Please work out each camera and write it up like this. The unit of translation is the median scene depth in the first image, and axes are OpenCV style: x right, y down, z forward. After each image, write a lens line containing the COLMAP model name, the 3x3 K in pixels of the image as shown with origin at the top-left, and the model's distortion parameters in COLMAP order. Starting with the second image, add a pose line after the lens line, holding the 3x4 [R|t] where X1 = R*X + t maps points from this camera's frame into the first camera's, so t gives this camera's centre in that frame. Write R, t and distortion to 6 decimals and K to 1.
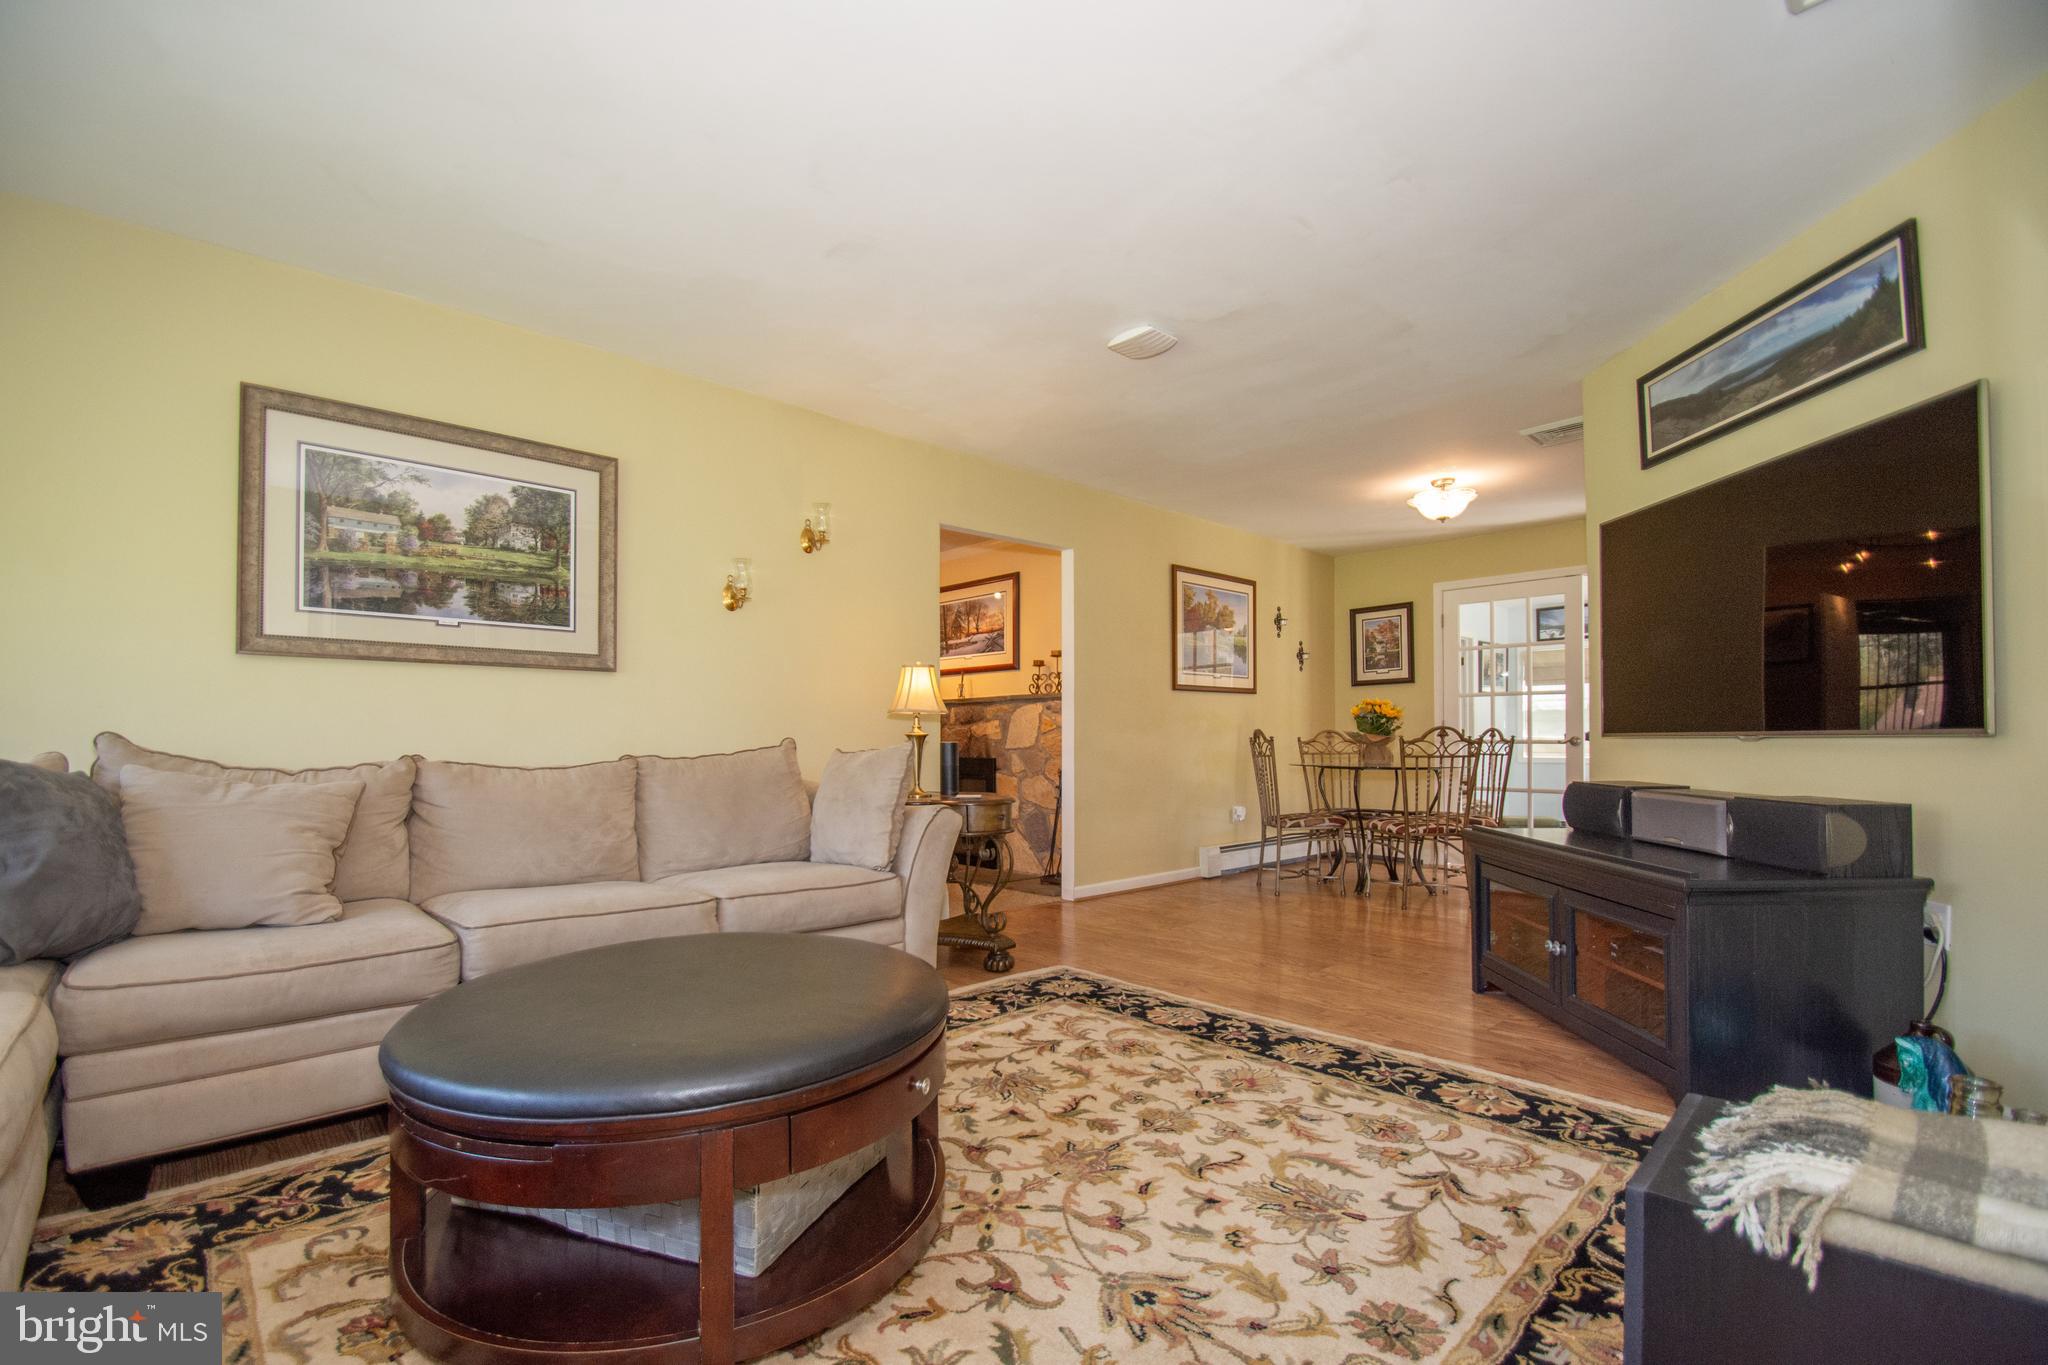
lens RADIAL K [[905.5, 0, 1008.0], [0, 905.5, 736.7], [0, 0, 1]] dist [-0.000648, -0.000127]
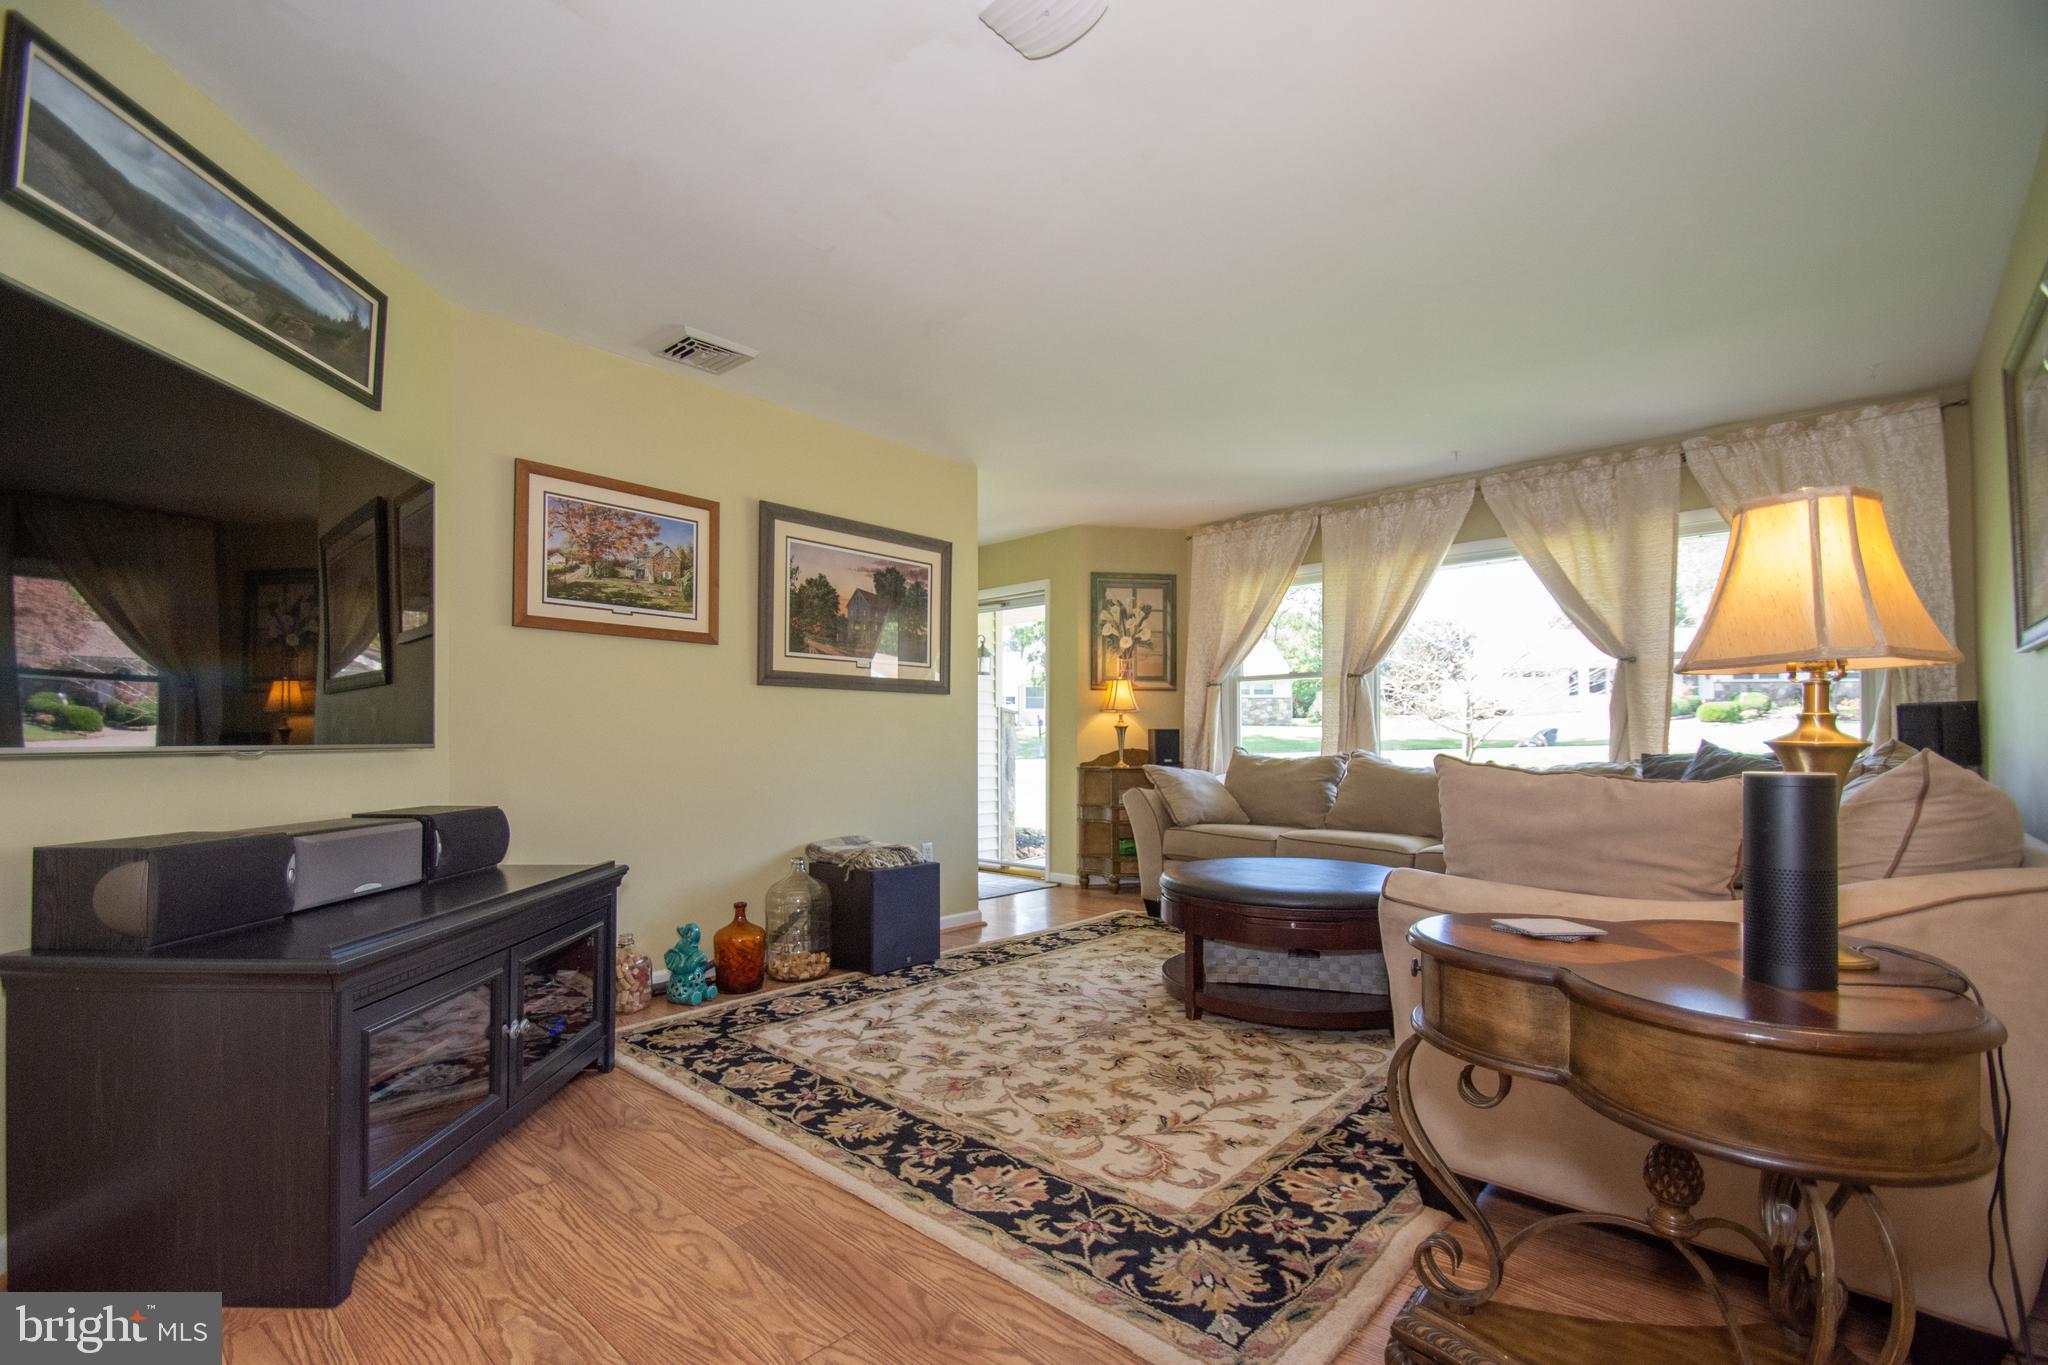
lens RADIAL K [[905.5, 0, 1025.8], [0, 905.5, 697.6], [0, 0, 1]] dist [-0.000648, -0.000127]
pose [[-0.995944, 0.001411, -0.089964, 0.265969], [0.005664, 0.998877, -0.047044, -0.007098], [0.089797, -0.047363, -0.994833, 1.951794]]
